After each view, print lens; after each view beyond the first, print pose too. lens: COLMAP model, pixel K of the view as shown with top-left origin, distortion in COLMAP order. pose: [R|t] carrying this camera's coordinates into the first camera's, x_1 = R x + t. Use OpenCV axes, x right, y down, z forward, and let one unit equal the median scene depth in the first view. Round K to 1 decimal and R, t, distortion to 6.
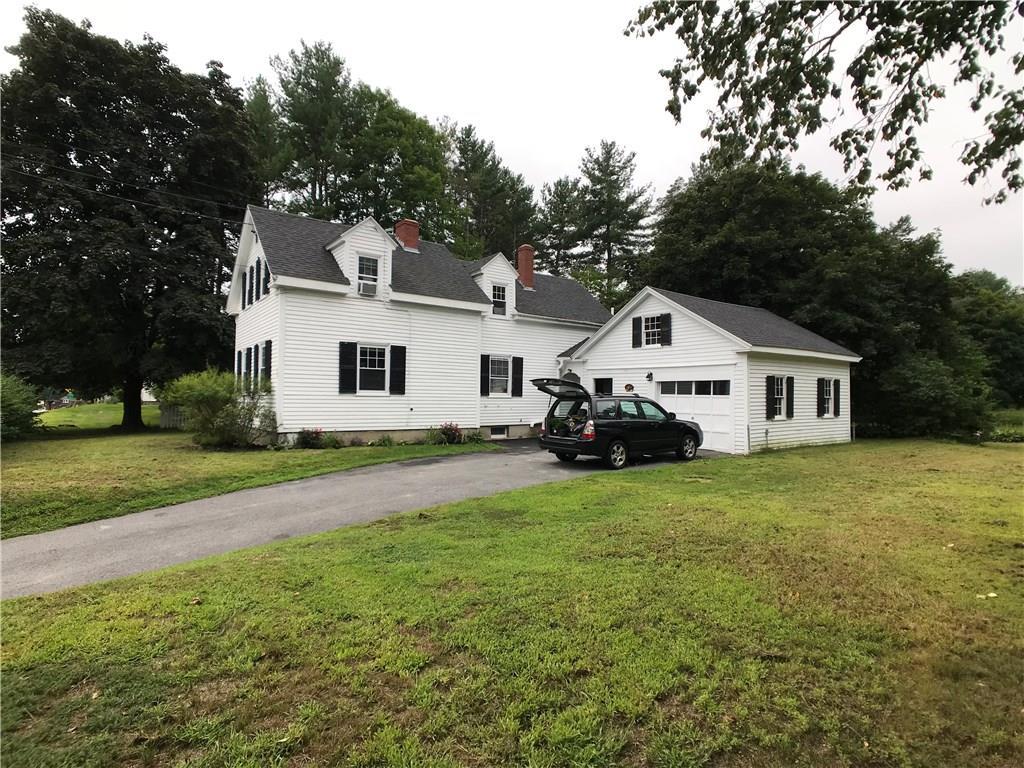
lens RADIAL K [[547.8, 0, 505.3], [0, 547.8, 381.1], [0, 0, 1]] dist [-0.044892, 0.025037]
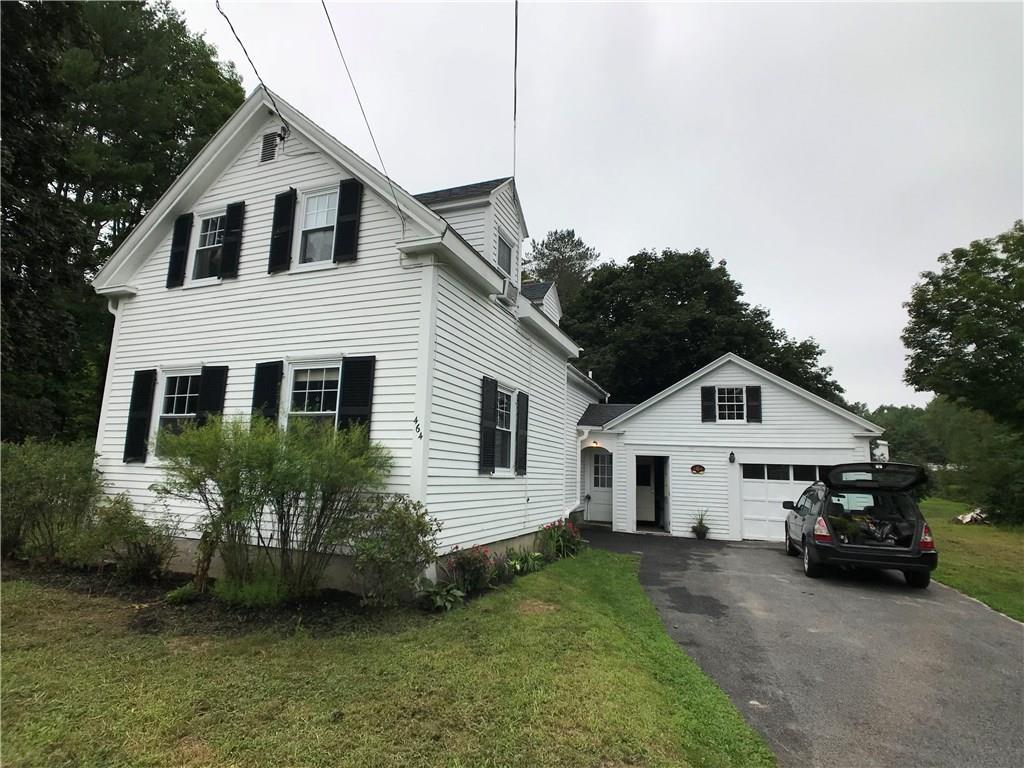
lens RADIAL K [[547.8, 0, 505.3], [0, 547.8, 381.1], [0, 0, 1]] dist [-0.044892, 0.025037]
pose [[0.845107, 0.109086, 0.523350, -0.559637], [-0.044404, 0.989901, -0.134629, 0.004452], [-0.532751, 0.090537, 0.841415, 0.525214]]
